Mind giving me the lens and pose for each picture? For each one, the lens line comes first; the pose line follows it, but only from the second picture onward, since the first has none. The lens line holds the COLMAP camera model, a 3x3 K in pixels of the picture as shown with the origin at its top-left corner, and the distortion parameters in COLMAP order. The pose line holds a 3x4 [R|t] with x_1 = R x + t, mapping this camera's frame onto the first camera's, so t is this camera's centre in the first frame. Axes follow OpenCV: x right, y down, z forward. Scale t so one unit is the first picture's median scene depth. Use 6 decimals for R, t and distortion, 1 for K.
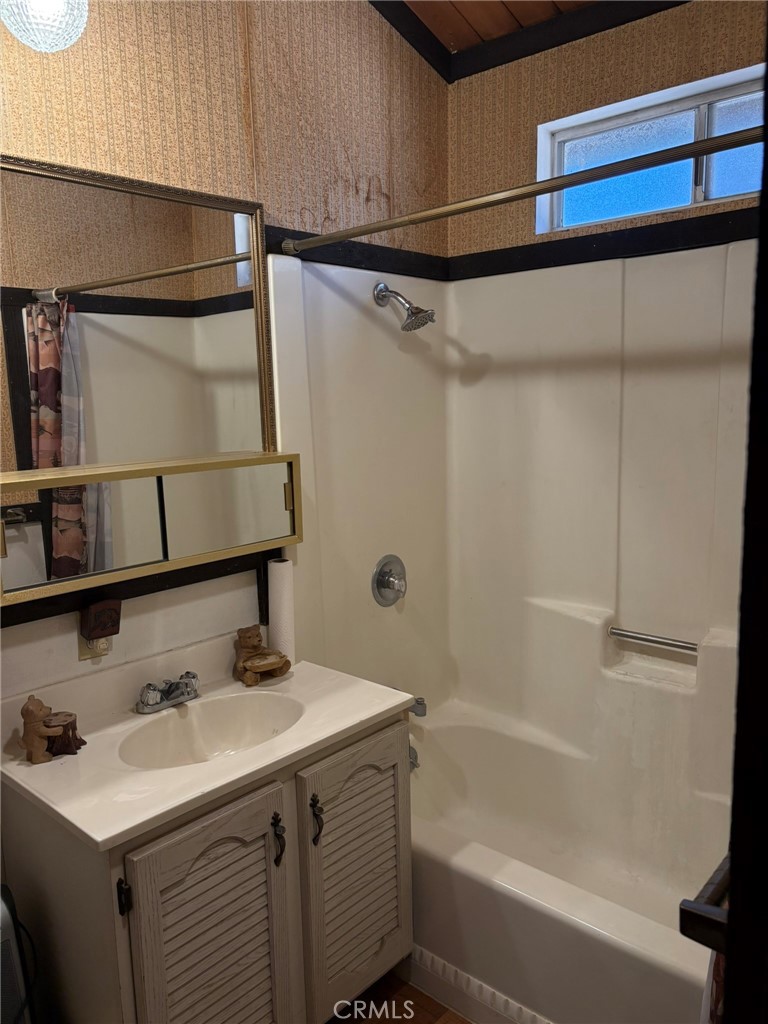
lens RADIAL K [[776.4, 0, 380.9], [0, 776.4, 512.6], [0, 0, 1]] dist [0.057824, -0.075236]
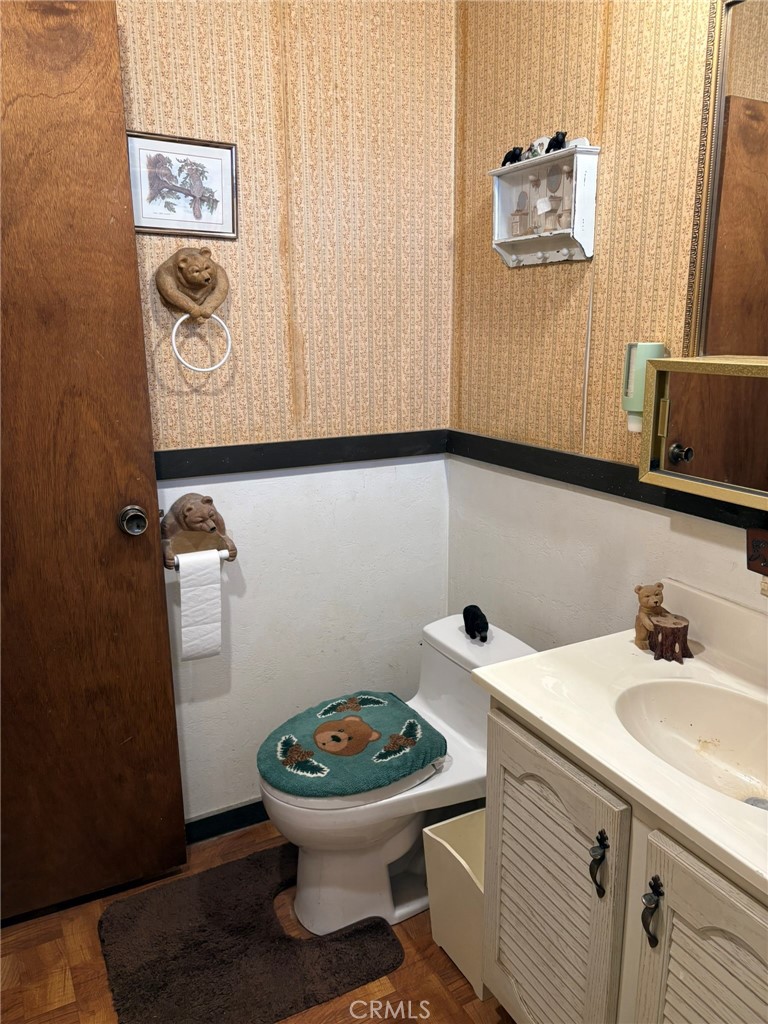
lens RADIAL K [[776.4, 0, 380.9], [0, 776.4, 512.6], [0, 0, 1]] dist [0.057824, -0.075236]
pose [[-0.335778, 0.254037, -0.907038, 0.528002], [-0.127568, 0.941810, 0.311000, -0.108226], [0.933263, 0.220136, -0.283832, 0.923045]]
